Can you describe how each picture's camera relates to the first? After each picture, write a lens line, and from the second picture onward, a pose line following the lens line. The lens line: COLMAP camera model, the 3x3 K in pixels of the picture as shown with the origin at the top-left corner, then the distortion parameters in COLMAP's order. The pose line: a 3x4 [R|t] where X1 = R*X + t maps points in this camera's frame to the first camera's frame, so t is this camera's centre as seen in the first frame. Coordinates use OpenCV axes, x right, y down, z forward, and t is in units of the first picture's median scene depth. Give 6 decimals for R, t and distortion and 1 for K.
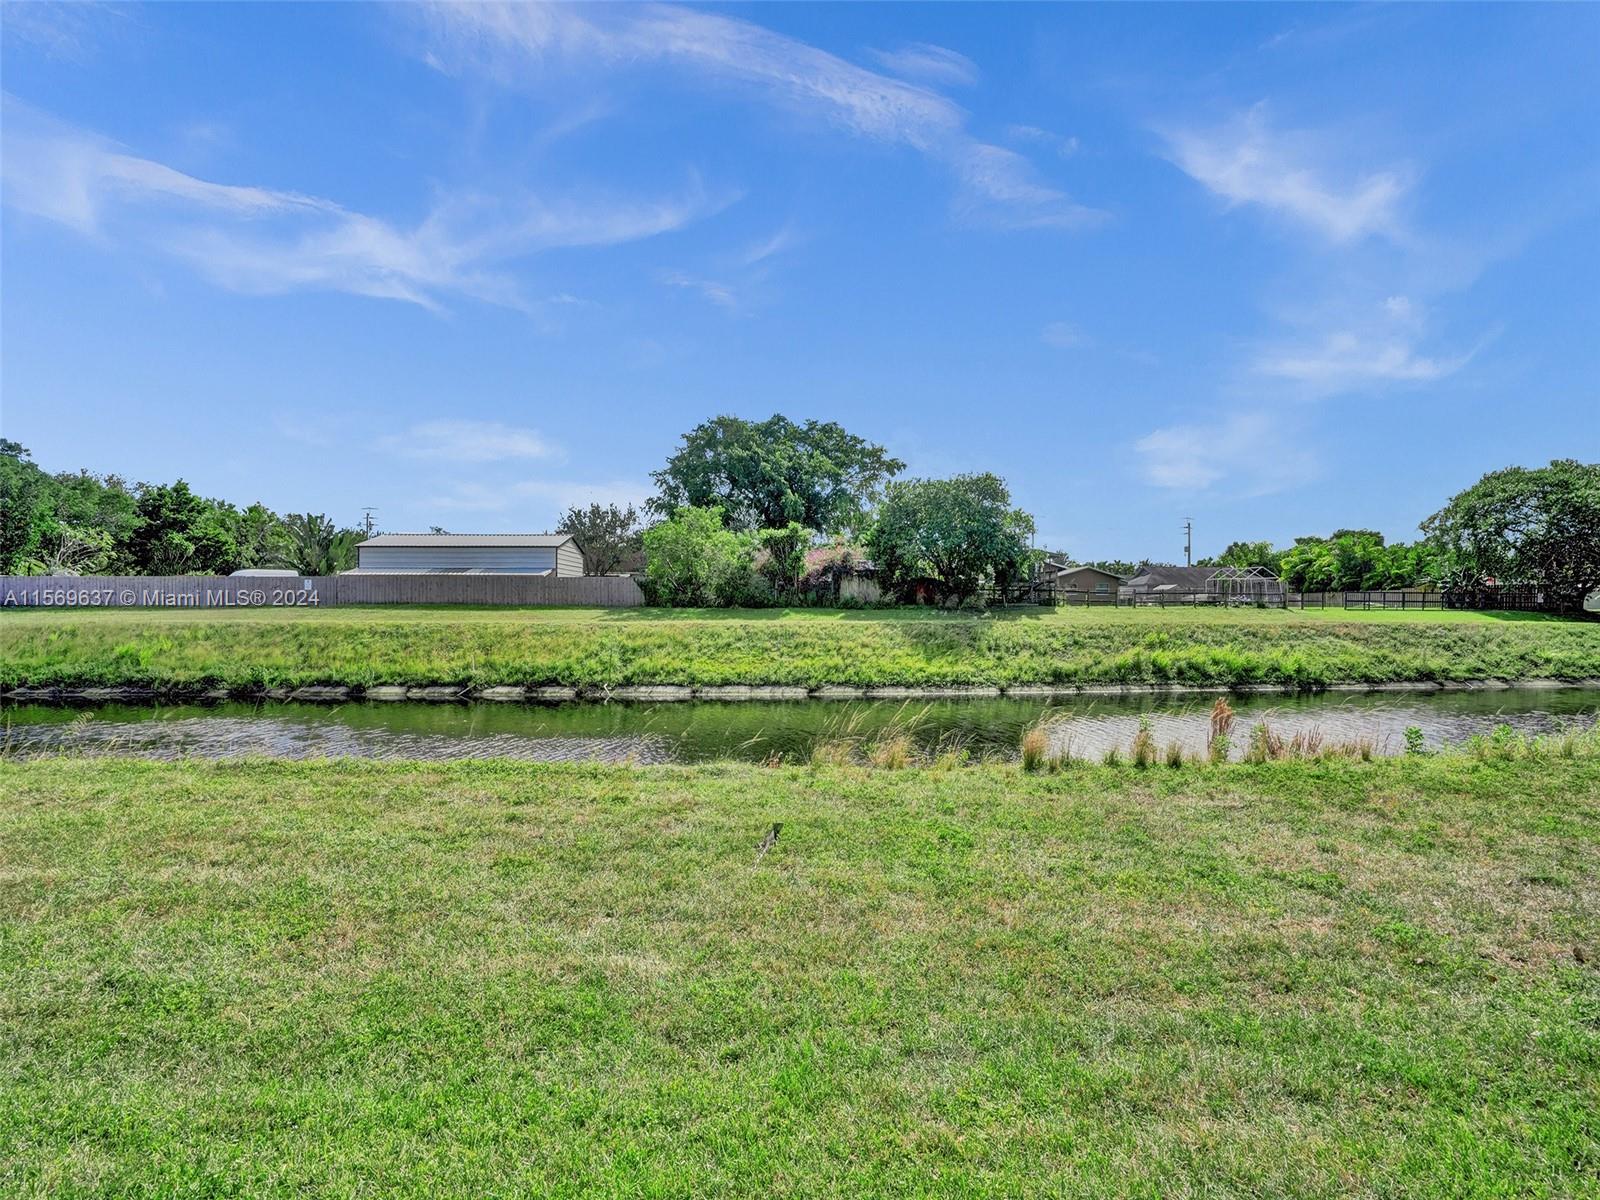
lens RADIAL K [[748.3, 0, 803.2], [0, 748.3, 592.9], [0, 0, 1]] dist [-0.055087, 0.026935]
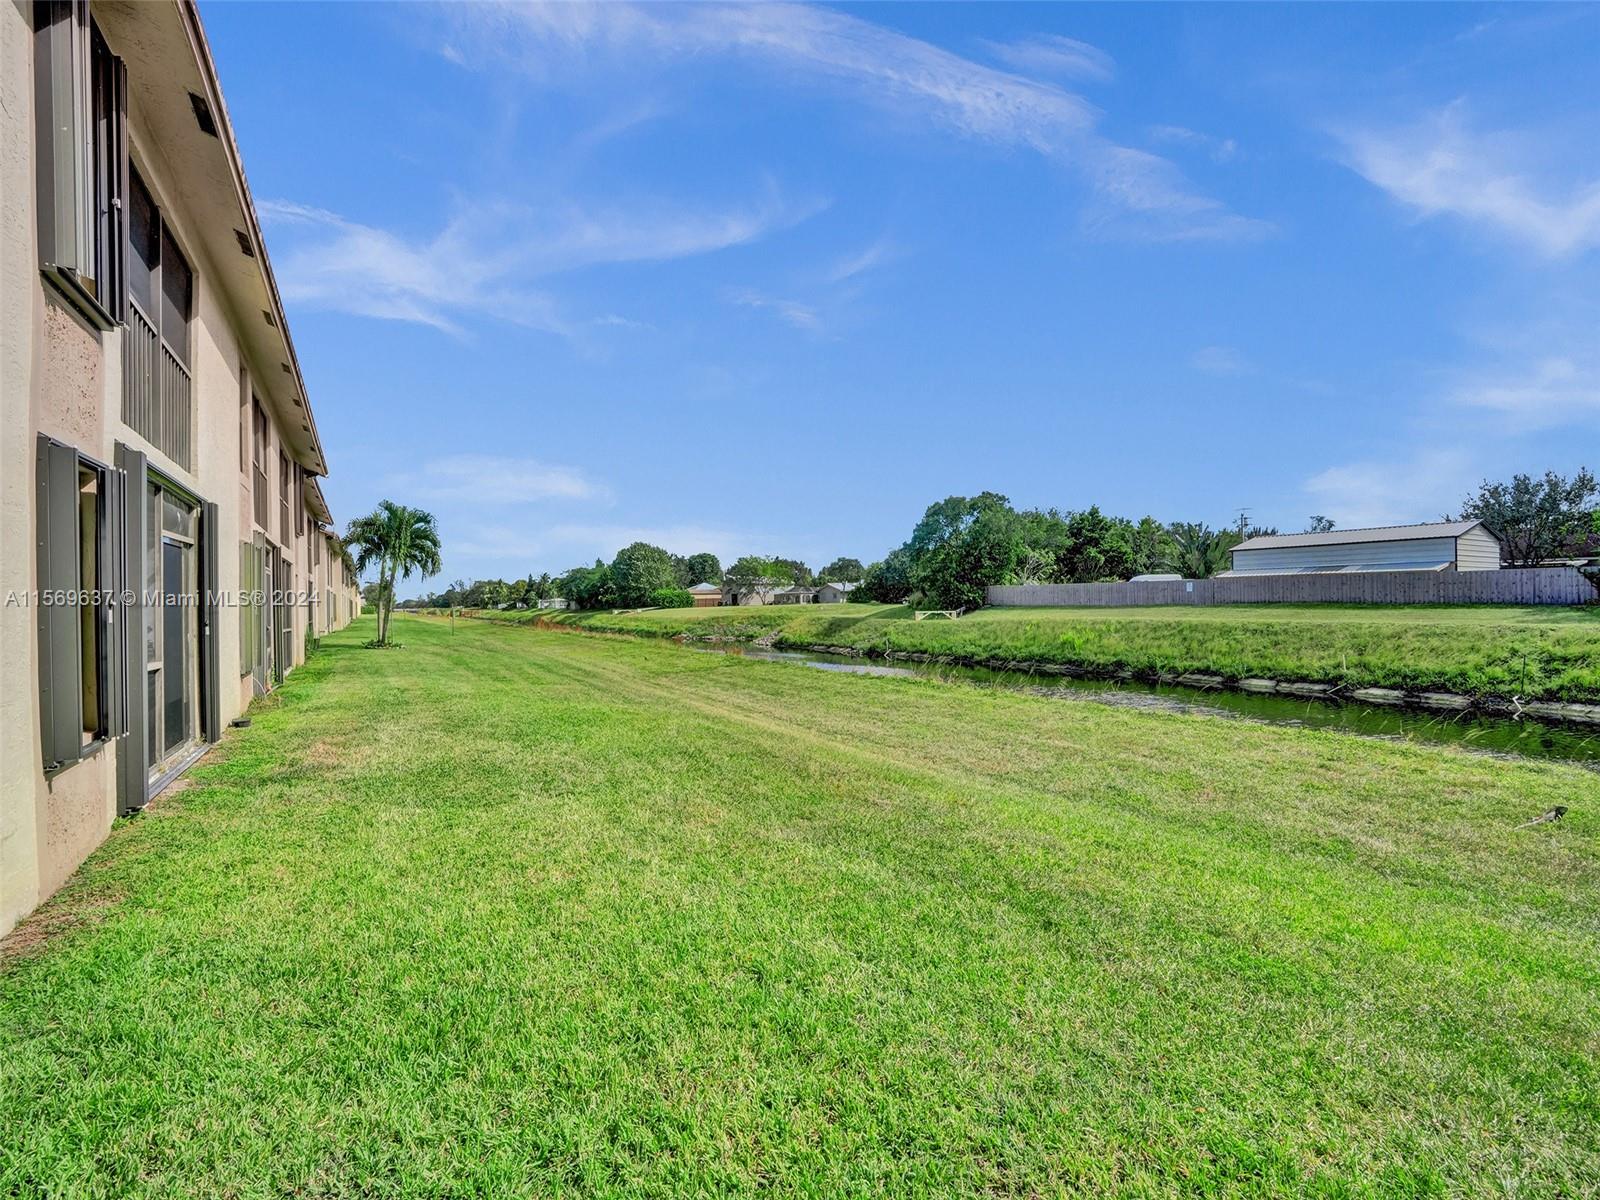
lens RADIAL K [[755.1, 0, 807.0], [0, 755.1, 604.0], [0, 0, 1]] dist [-0.038653, 0.015817]
pose [[0.482871, -0.004209, -0.875682, 0.082158], [0.023874, 0.999680, 0.008359, -0.010533], [0.875366, -0.024942, 0.482817, -0.120896]]
